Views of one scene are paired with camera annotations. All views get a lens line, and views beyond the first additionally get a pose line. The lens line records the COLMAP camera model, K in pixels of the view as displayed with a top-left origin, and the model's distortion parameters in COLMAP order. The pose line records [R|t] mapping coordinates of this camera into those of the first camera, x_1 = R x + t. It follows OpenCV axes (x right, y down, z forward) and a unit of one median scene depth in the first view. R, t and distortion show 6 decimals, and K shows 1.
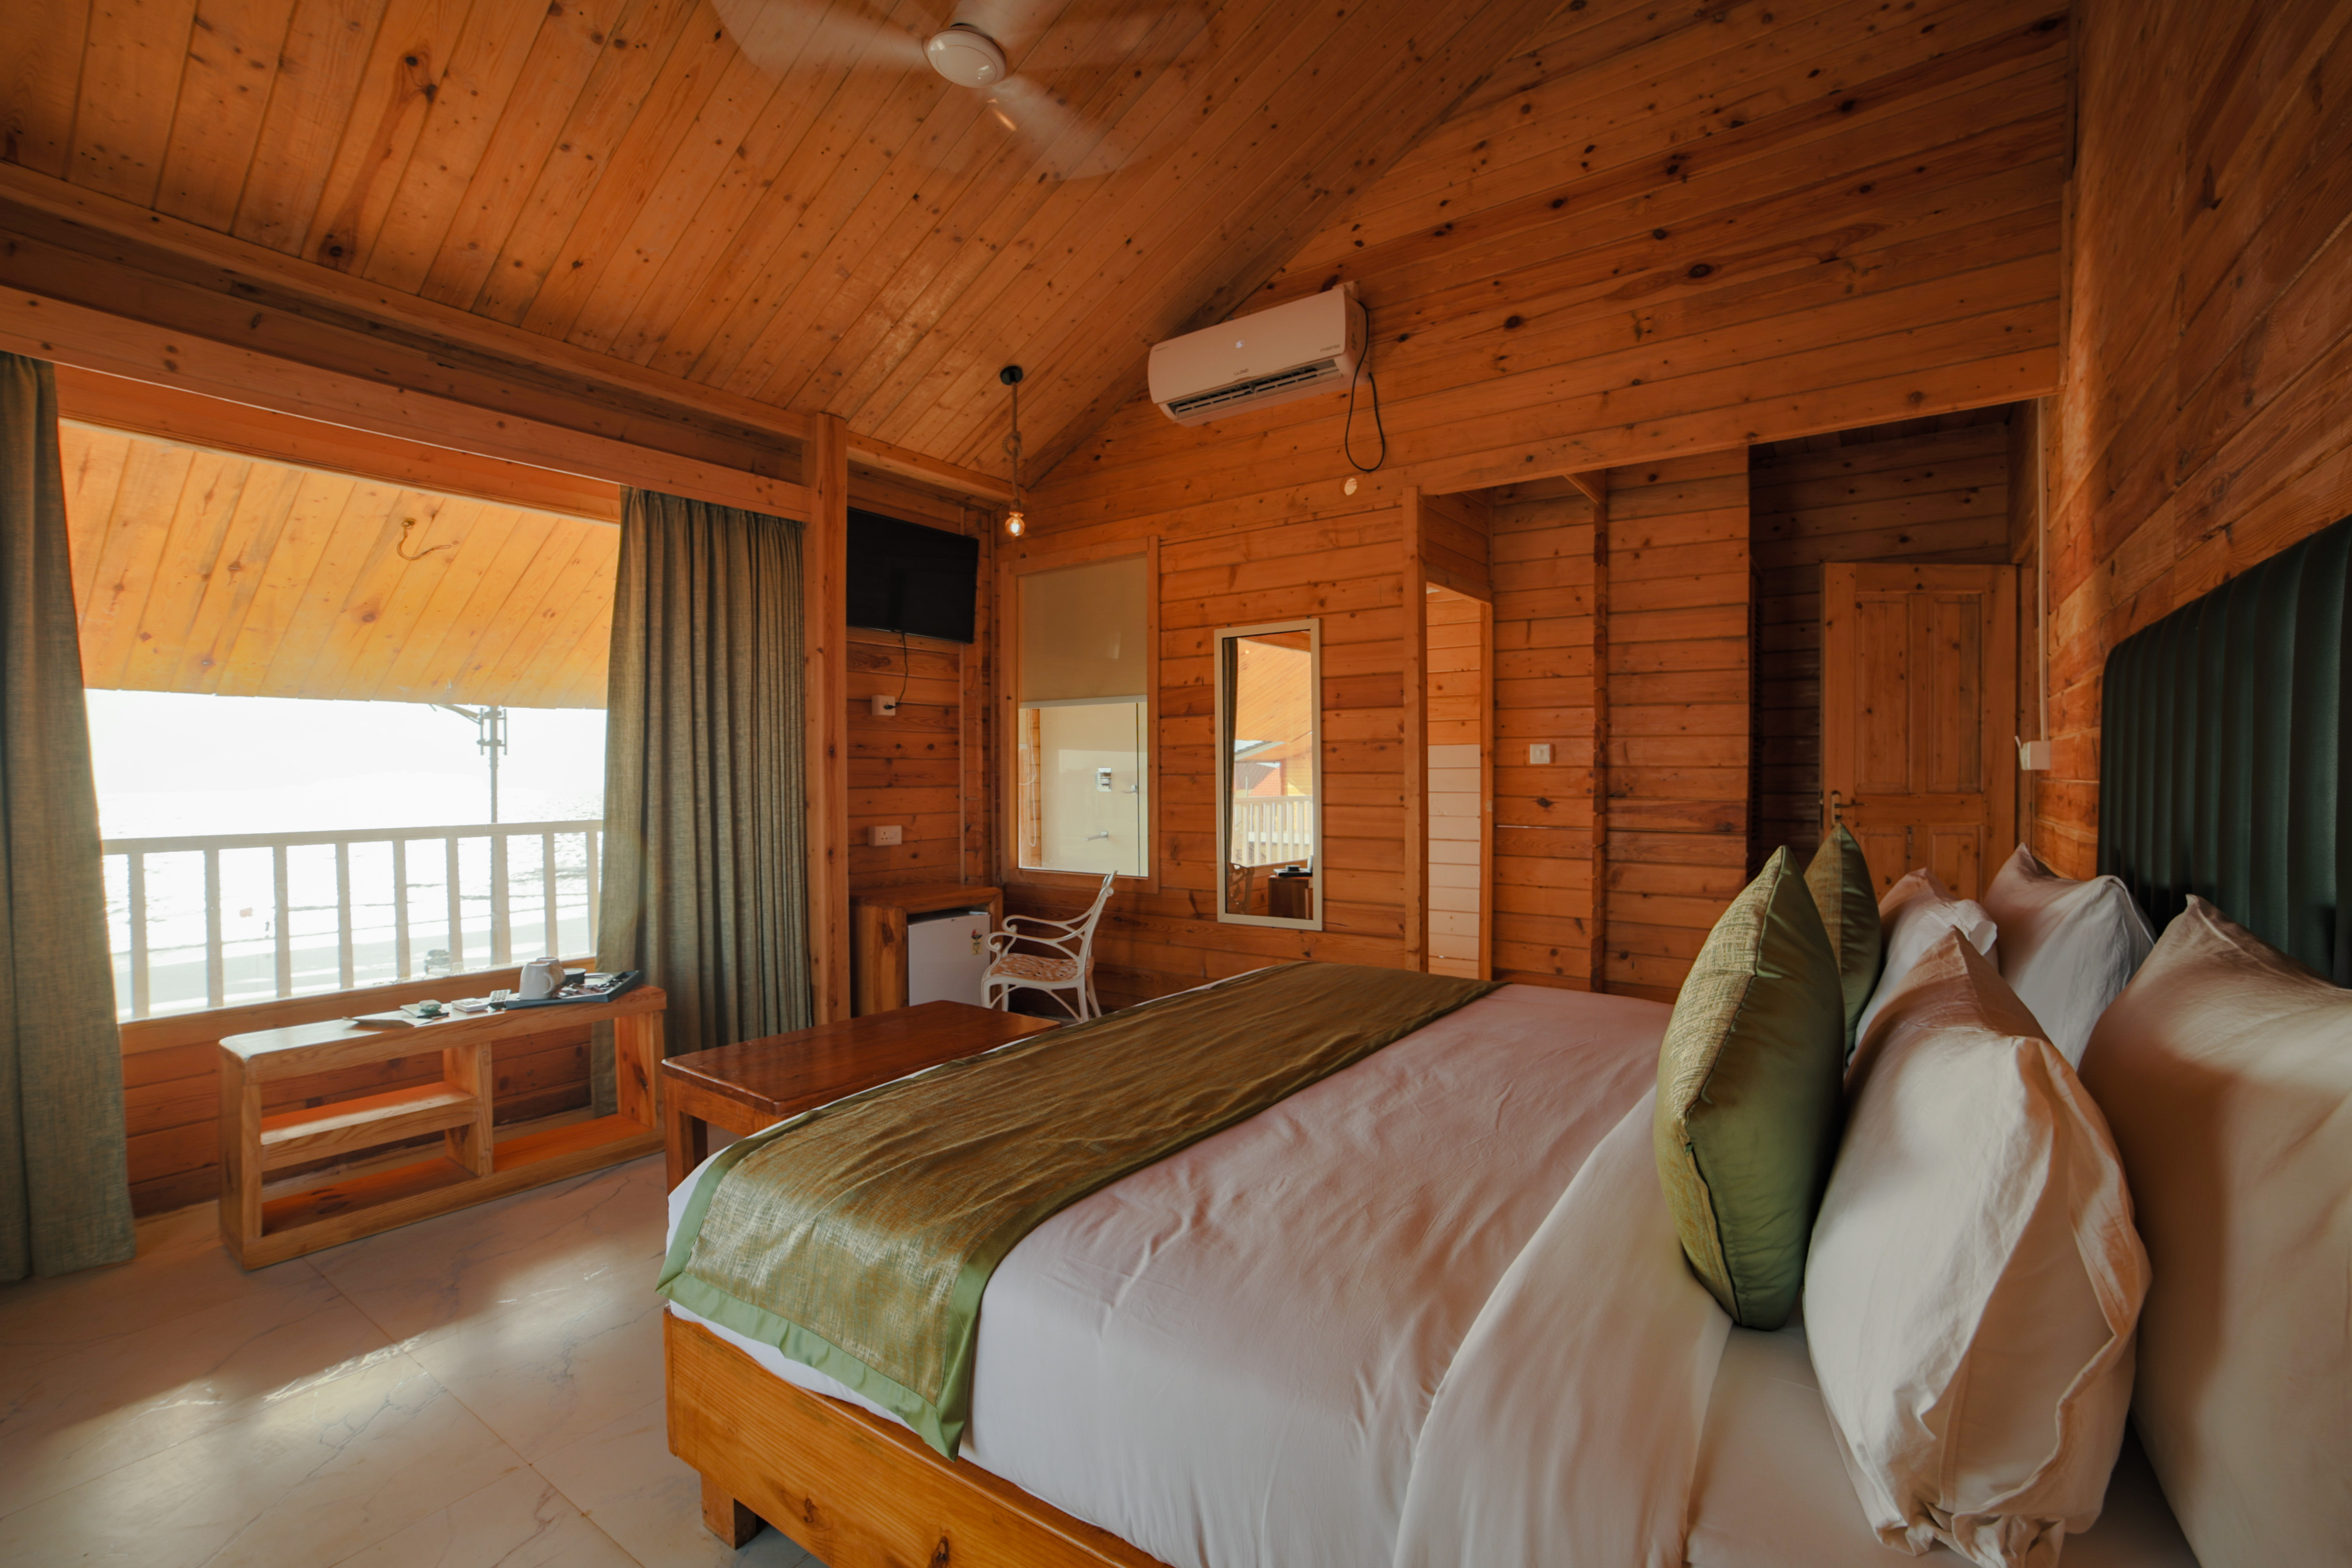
lens RADIAL K [[1000.3, 0, 1211.5], [0, 1000.3, 780.4], [0, 0, 1]] dist [-0.027657, 0.003917]
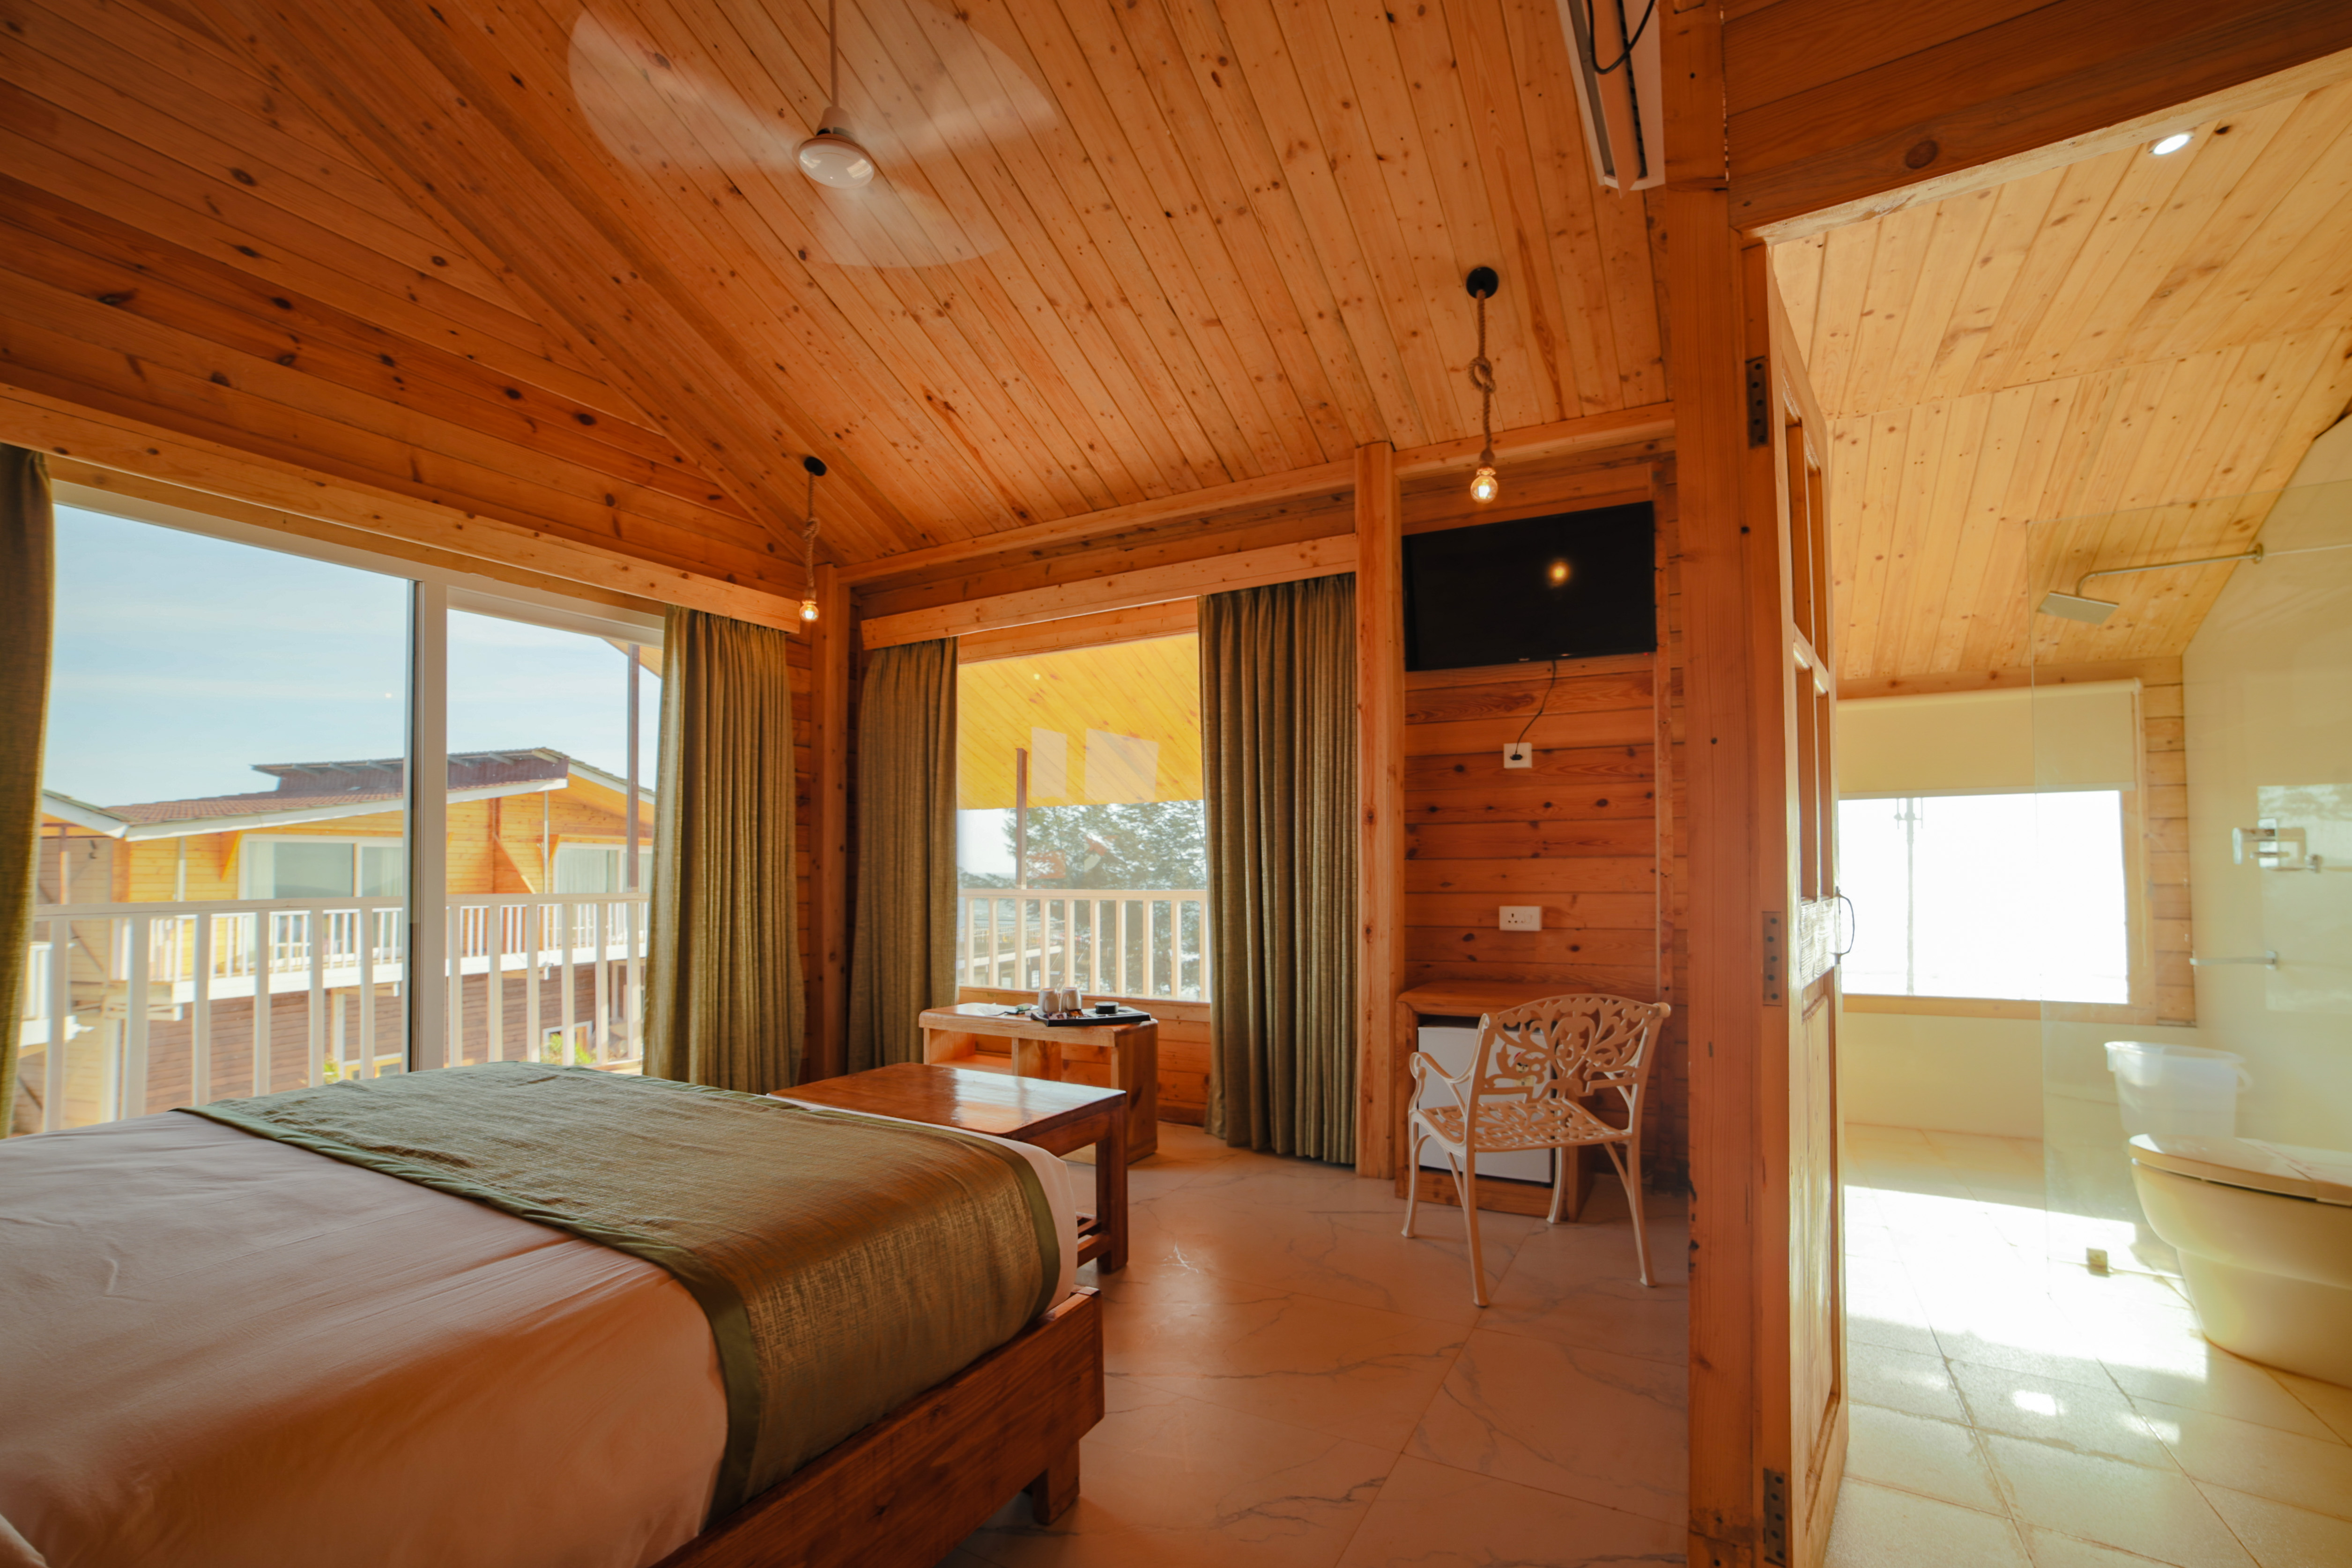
lens RADIAL K [[1000.3, 0, 1214.9], [0, 1000.3, 835.8], [0, 0, 1]] dist [-0.027657, 0.003917]
pose [[0.129569, -0.022760, -0.991309, 0.497425], [-0.001074, 0.999733, -0.023094, 0.009573], [0.991570, 0.004057, 0.129510, 0.754870]]
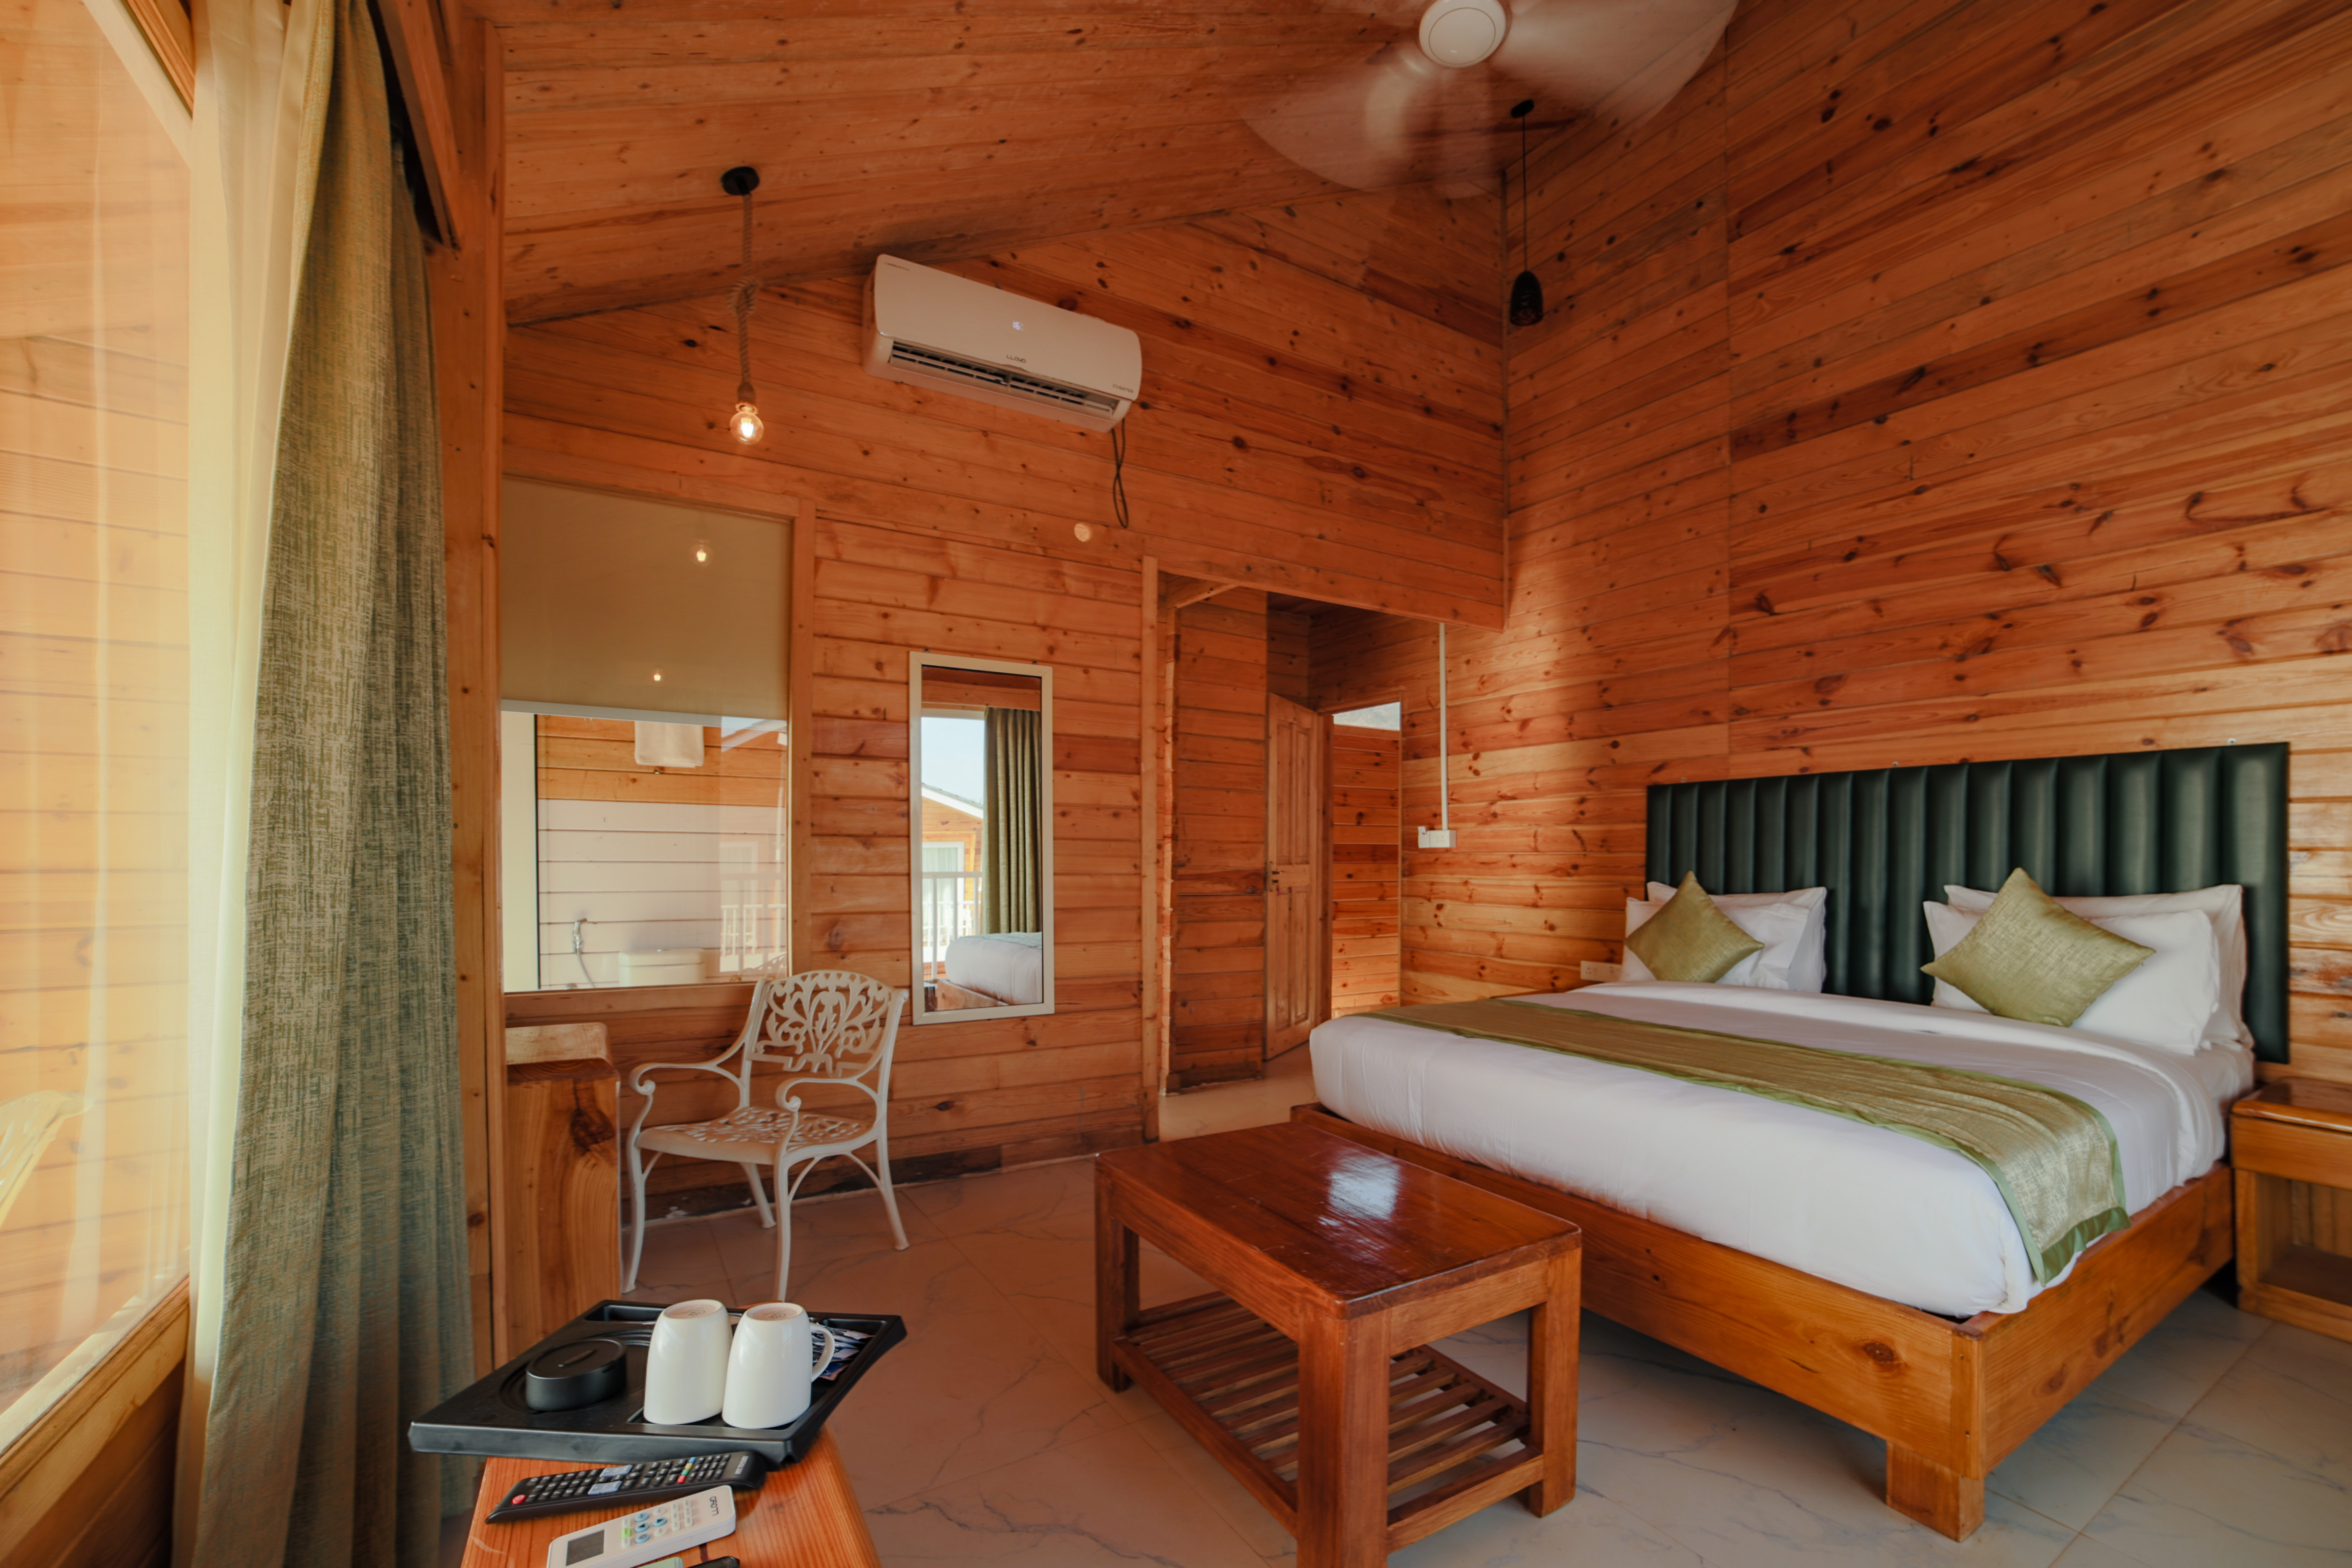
lens RADIAL K [[1000.3, 0, 1240.1], [0, 1000.3, 859.2], [0, 0, 1]] dist [-0.027657, 0.003917]
pose [[0.391663, 0.005864, 0.920090, -0.643764], [-0.002262, 0.999983, -0.005410, 0.014618], [-0.920106, 0.000038, 0.391669, 0.486934]]
